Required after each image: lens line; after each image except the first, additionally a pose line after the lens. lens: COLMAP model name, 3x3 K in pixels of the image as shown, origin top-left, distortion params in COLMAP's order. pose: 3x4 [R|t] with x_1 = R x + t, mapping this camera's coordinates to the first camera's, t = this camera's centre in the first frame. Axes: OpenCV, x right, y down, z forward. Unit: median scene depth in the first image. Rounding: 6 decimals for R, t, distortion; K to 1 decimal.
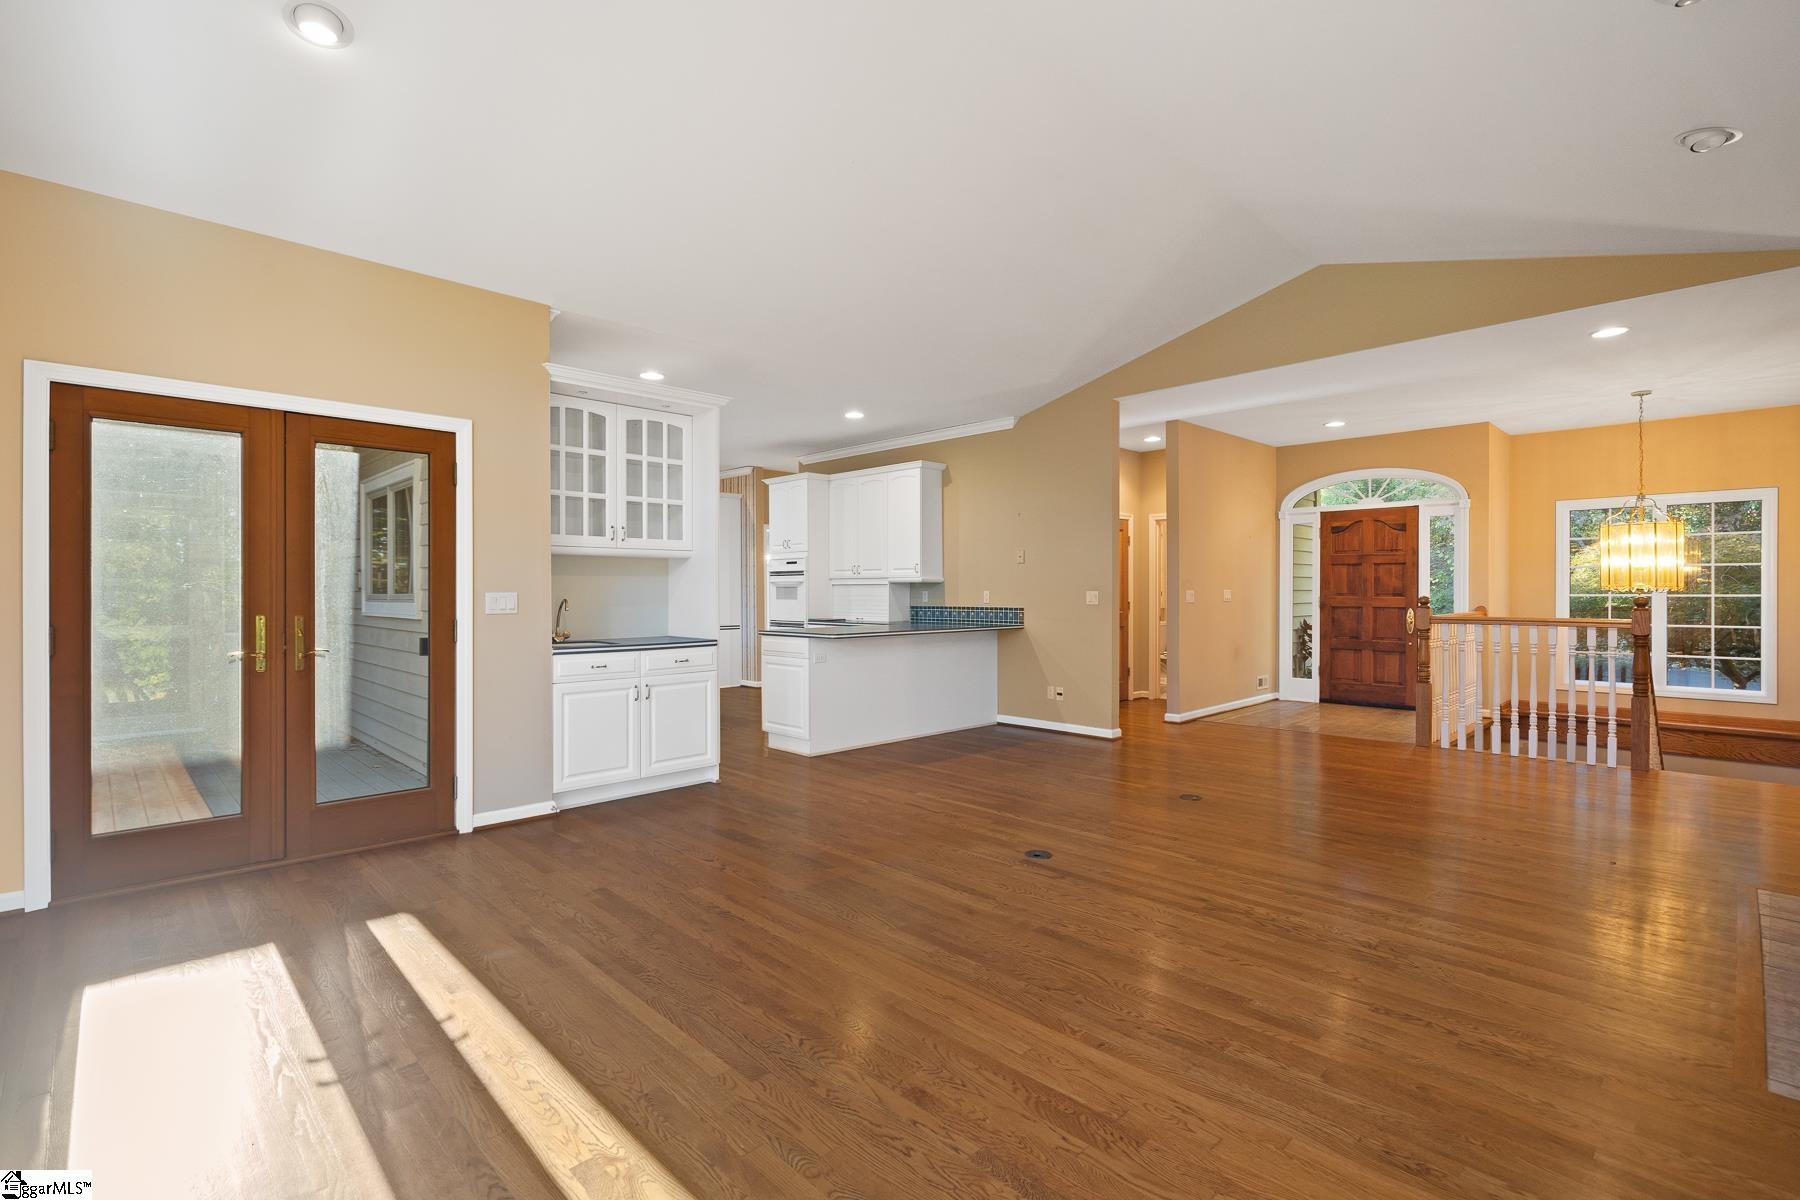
lens RADIAL K [[826.8, 0, 891.9], [0, 826.8, 593.7], [0, 0, 1]] dist [0.000876, 0.000361]
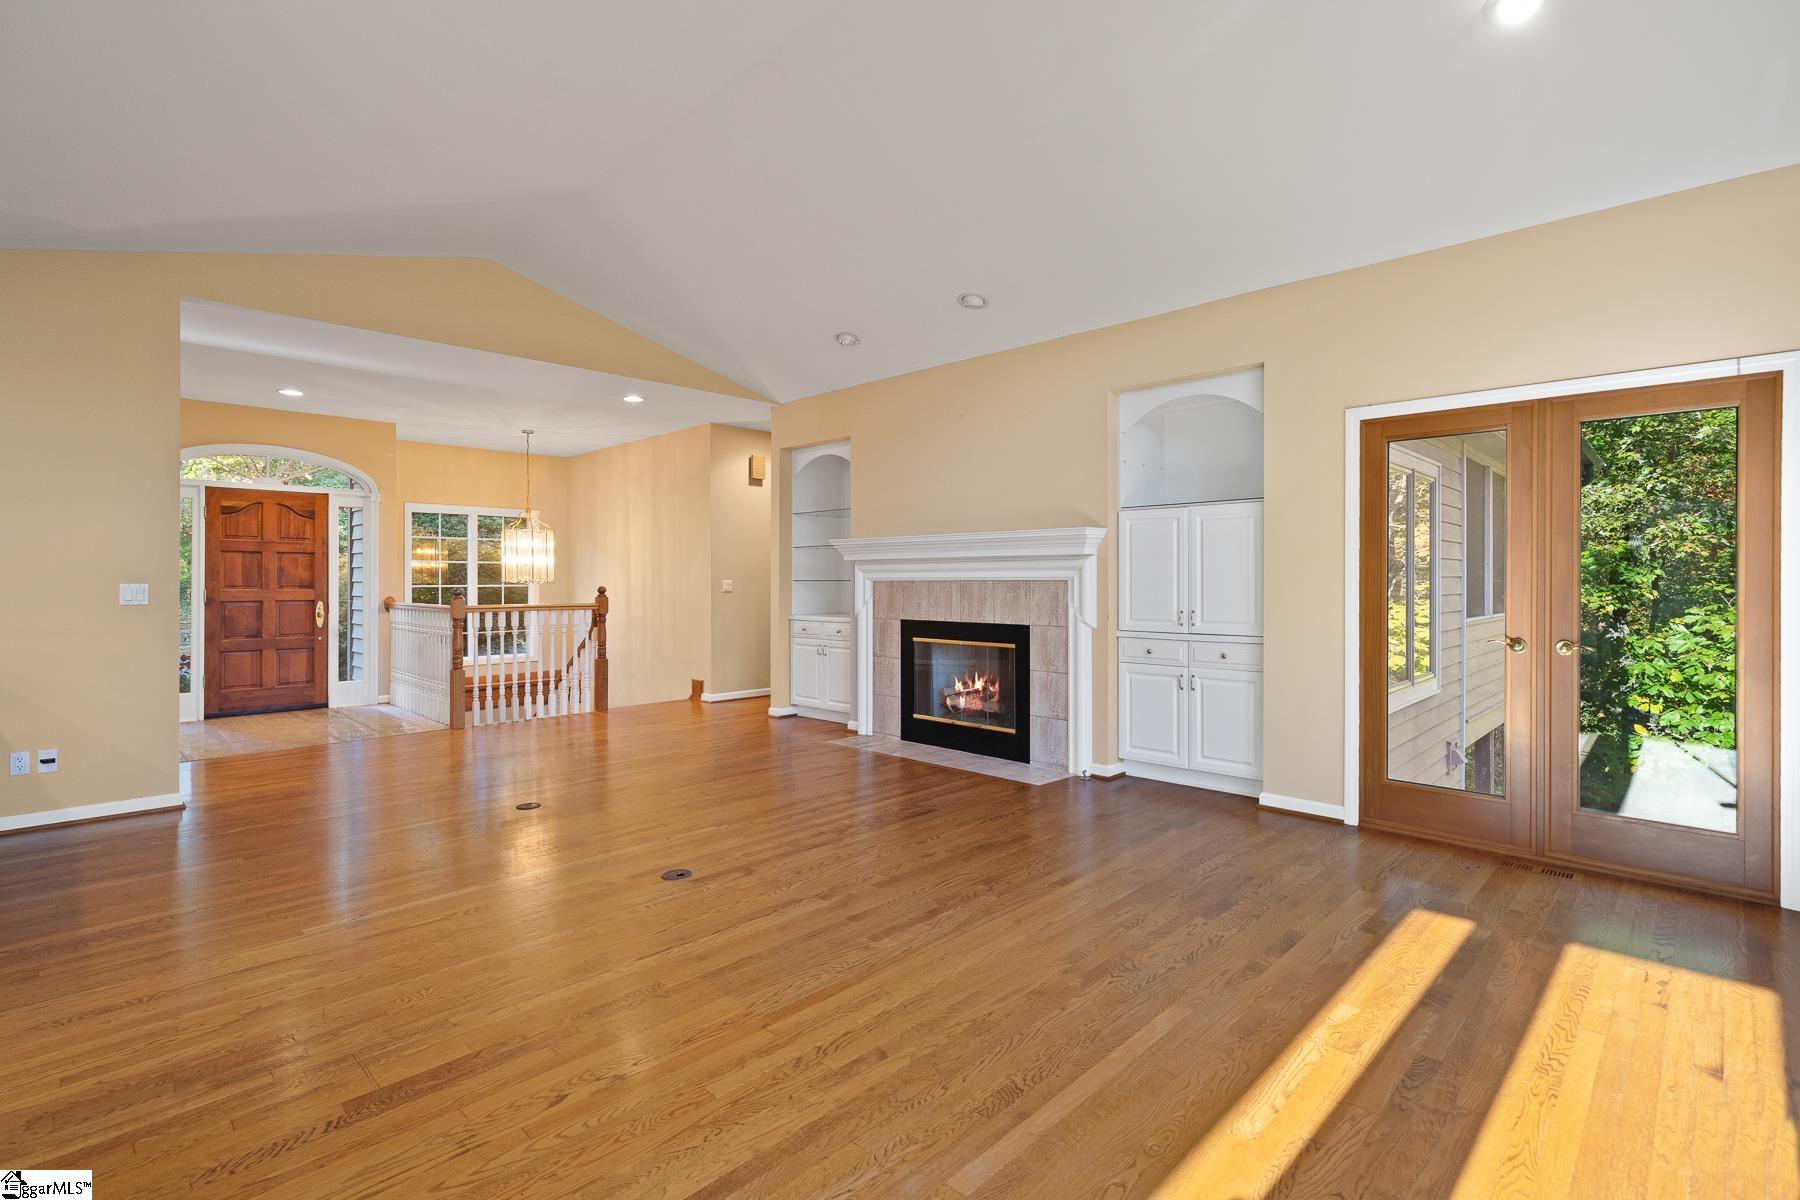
lens RADIAL K [[831.7, 0, 891.7], [0, 831.7, 579.8], [0, 0, 1]] dist [0.003093, 0.000518]
pose [[-0.022810, 0.001566, 0.999739, -0.348965], [0.004409, 0.999989, -0.001466, -0.002320], [-0.999730, 0.004375, -0.022817, 0.370547]]
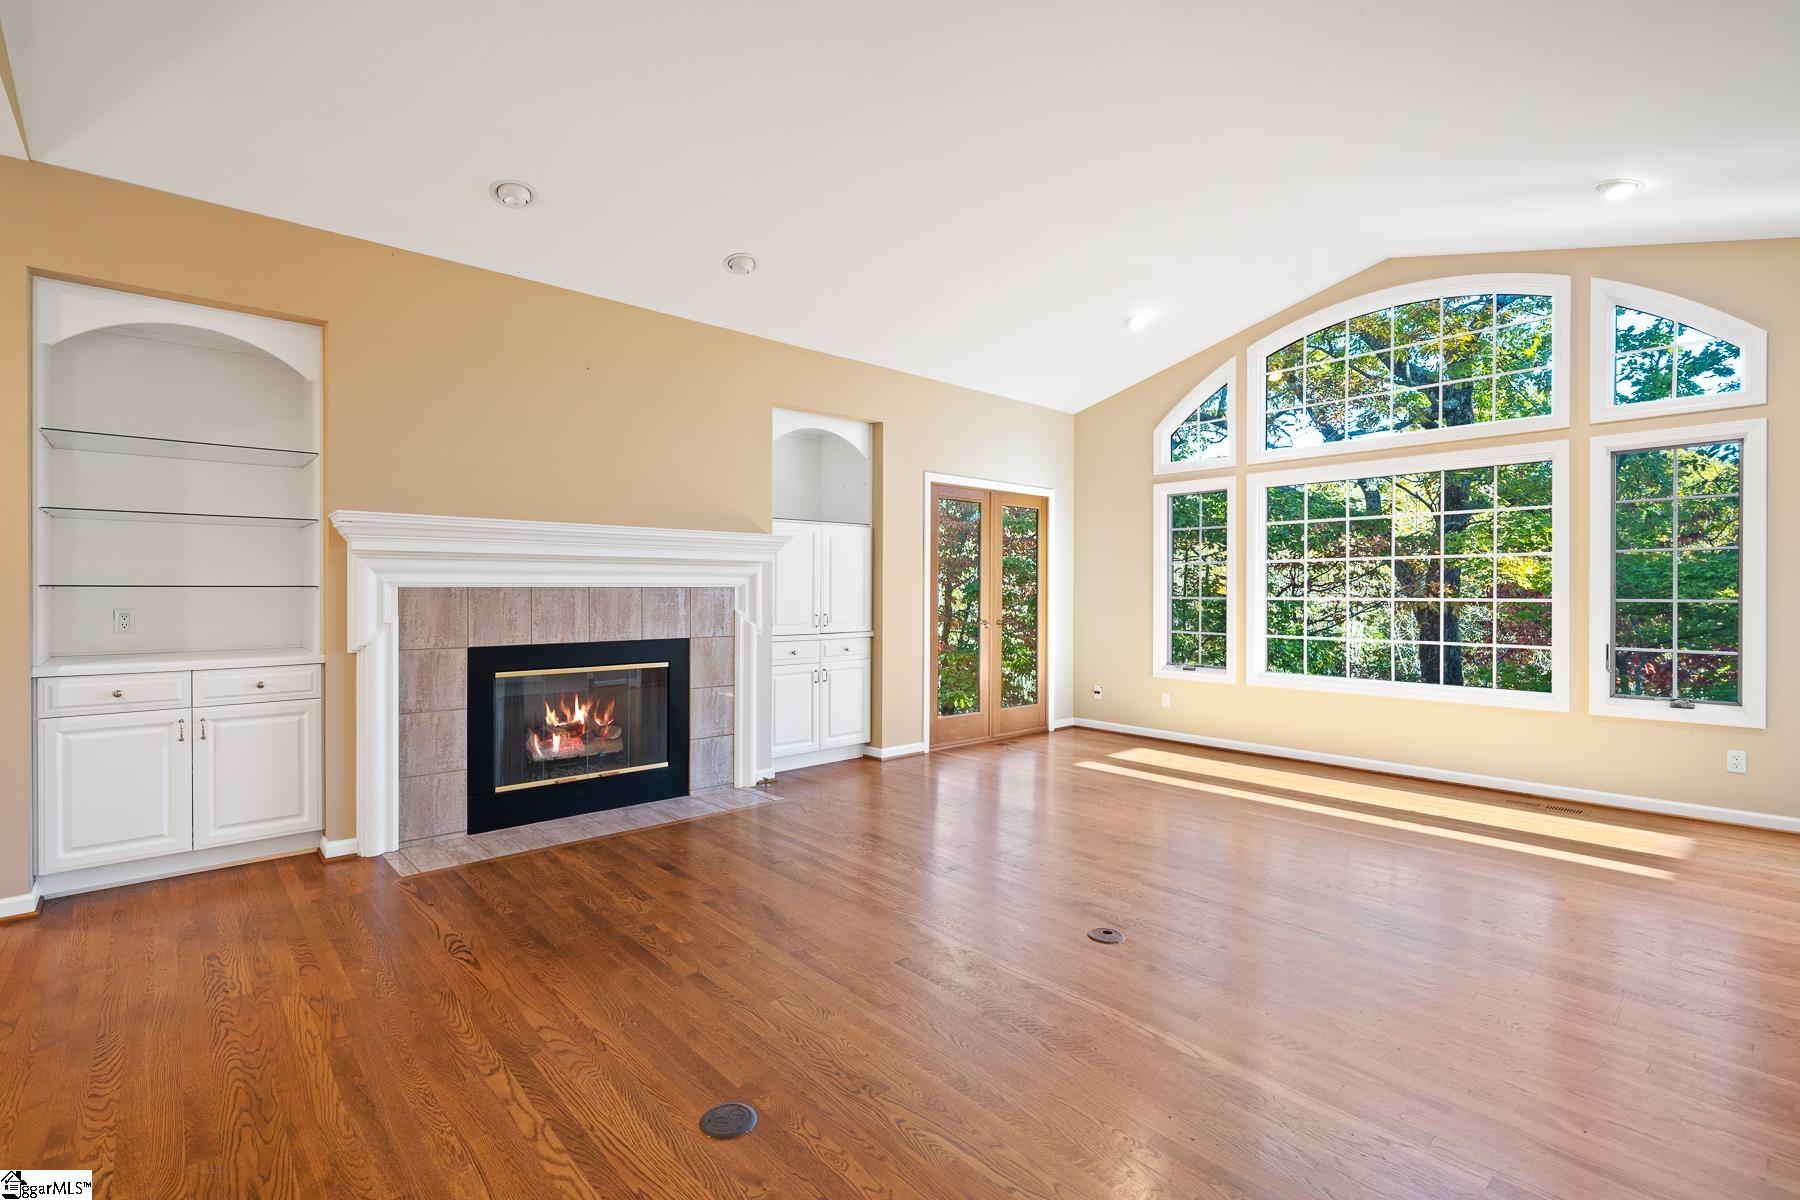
lens RADIAL K [[826.8, 0, 891.9], [0, 826.8, 593.7], [0, 0, 1]] dist [0.000876, 0.000361]
pose [[-0.999026, -0.001666, 0.044100, 0.158196], [-0.001272, 0.999959, 0.008962, -0.003330], [-0.044113, 0.008897, -0.998987, 0.833382]]
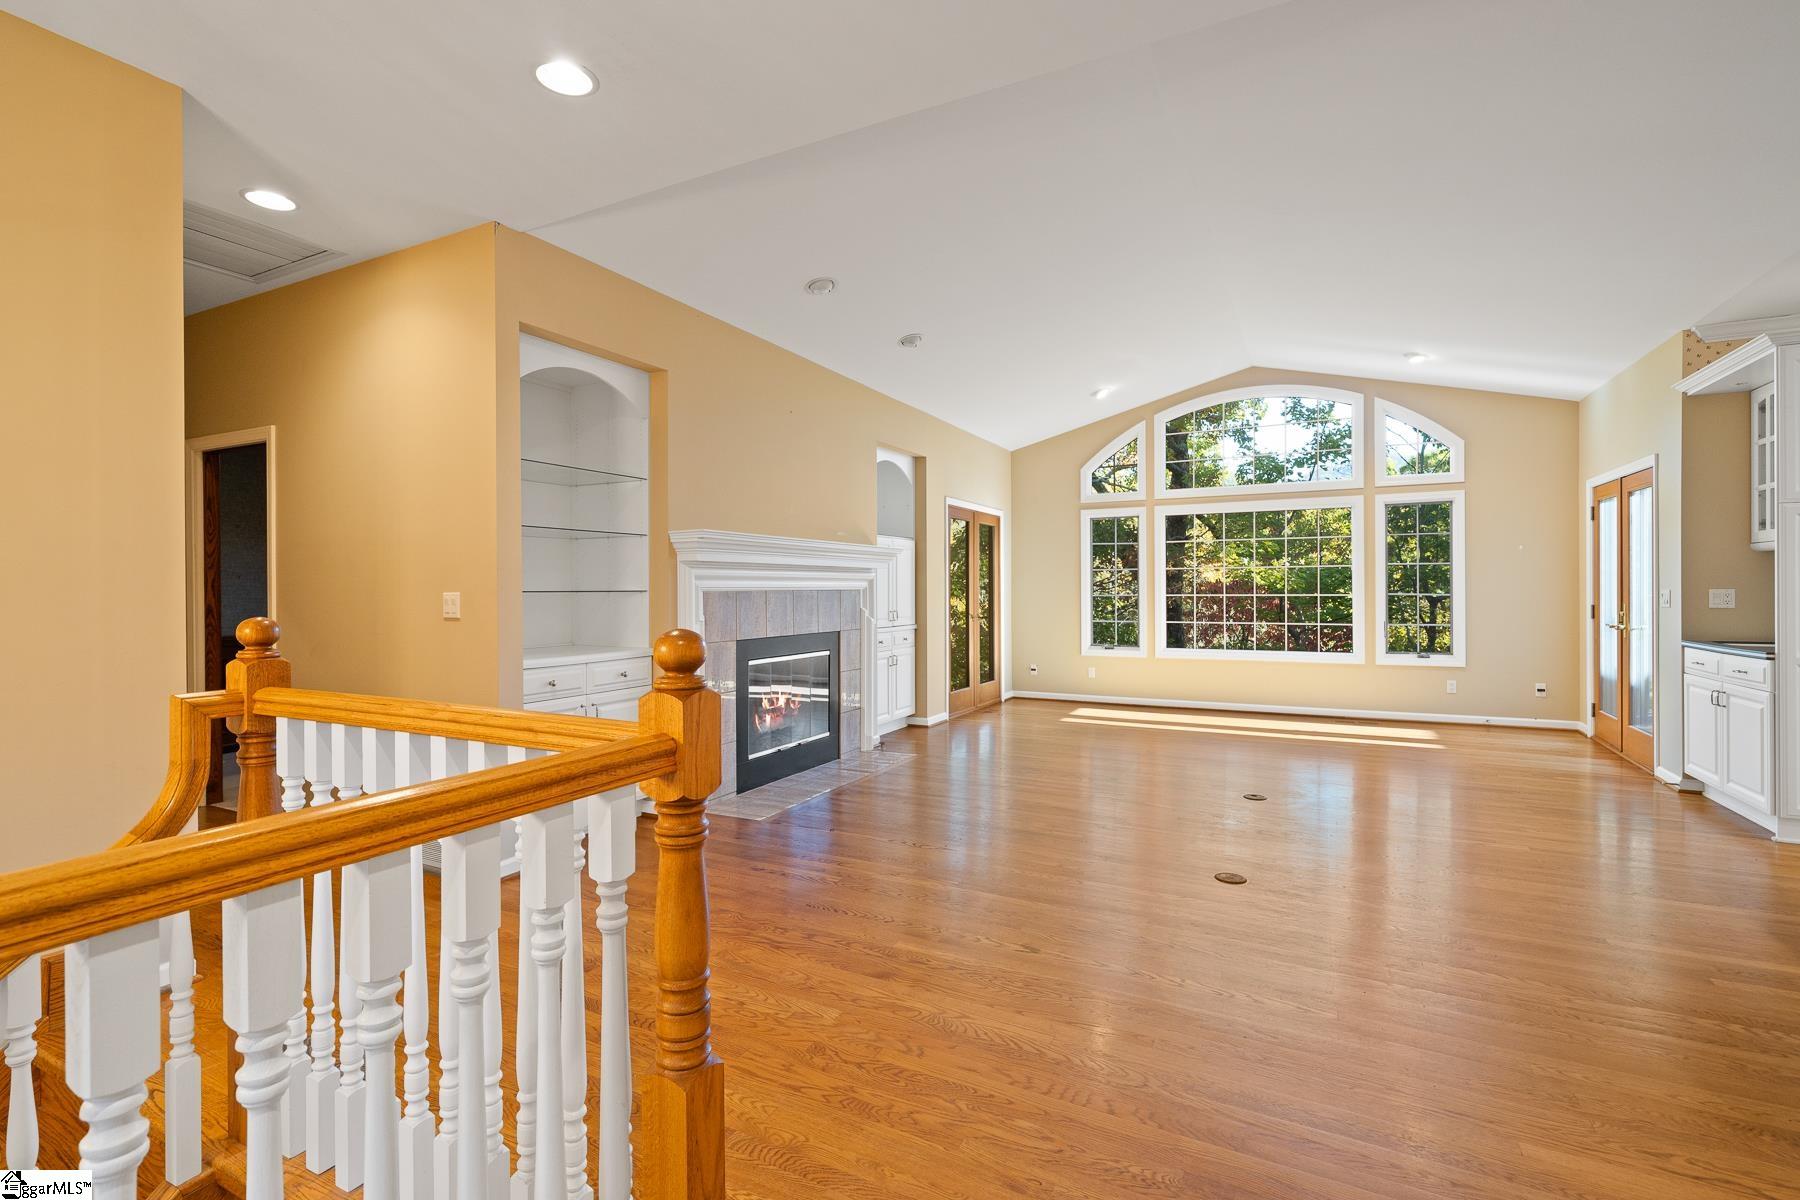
lens RADIAL K [[831.7, 0, 891.7], [0, 831.7, 579.8], [0, 0, 1]] dist [0.003093, 0.000518]
pose [[-0.948723, 0.000454, -0.316108, 0.522162], [0.002830, 0.999971, -0.007056, -0.005918], [0.316095, -0.007589, -0.948697, 0.962242]]
